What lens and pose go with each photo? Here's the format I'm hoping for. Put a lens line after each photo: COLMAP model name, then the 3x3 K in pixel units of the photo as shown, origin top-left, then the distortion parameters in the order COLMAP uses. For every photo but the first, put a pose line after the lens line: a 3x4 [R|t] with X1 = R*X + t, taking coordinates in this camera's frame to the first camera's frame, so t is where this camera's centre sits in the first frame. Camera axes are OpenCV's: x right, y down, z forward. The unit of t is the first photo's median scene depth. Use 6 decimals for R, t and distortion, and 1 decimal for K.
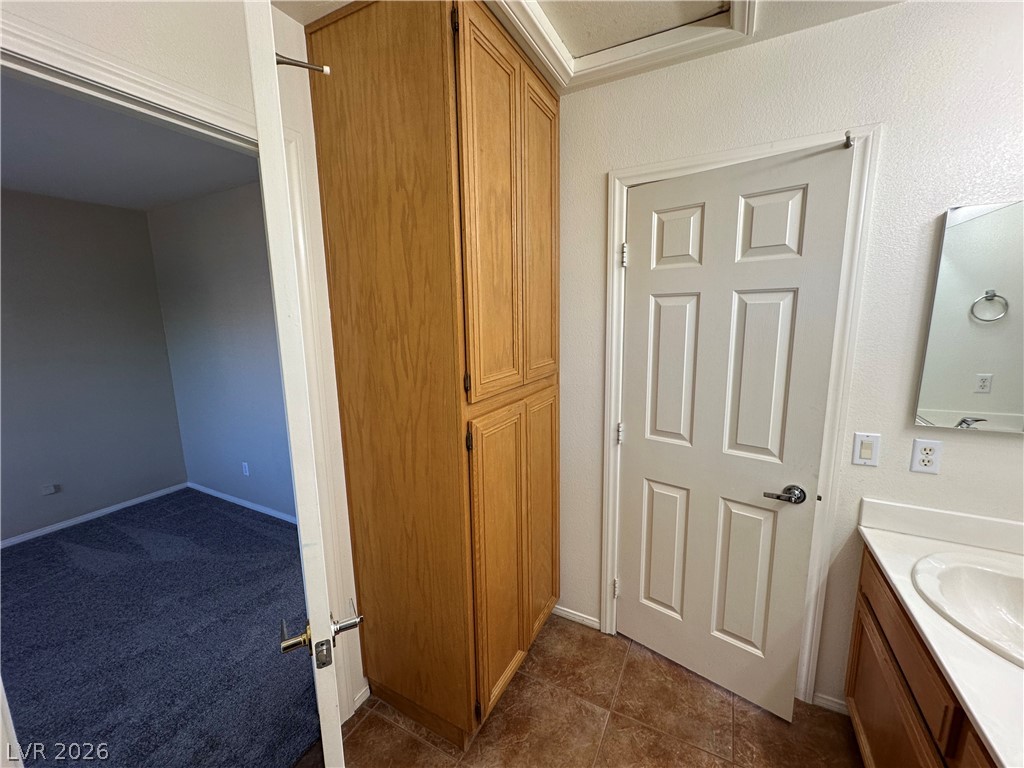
lens RADIAL K [[409.1, 0, 511.4], [0, 409.1, 382.9], [0, 0, 1]] dist [0.000695, 0.000081]
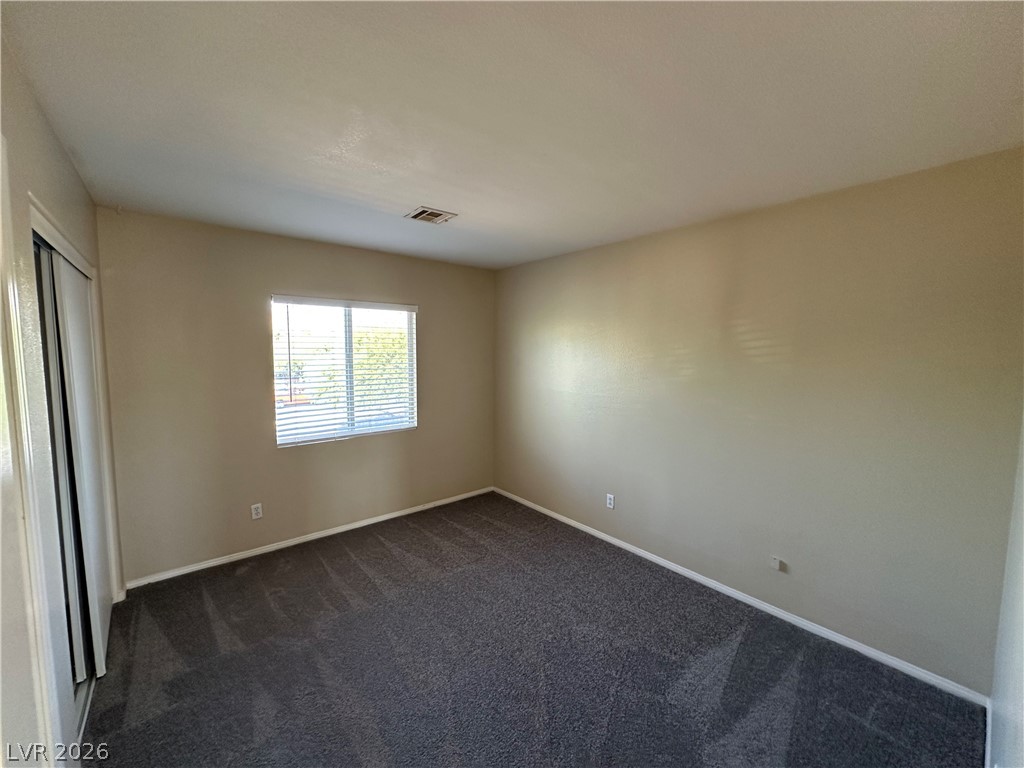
lens RADIAL K [[409.1, 0, 511.4], [0, 409.1, 382.9], [0, 0, 1]] dist [0.000695, 0.000081]
pose [[-0.381247, 0.090512, -0.920032, -0.230524], [-0.149996, 0.975953, 0.158170, -0.133821], [0.912224, 0.198303, -0.358502, 0.761286]]
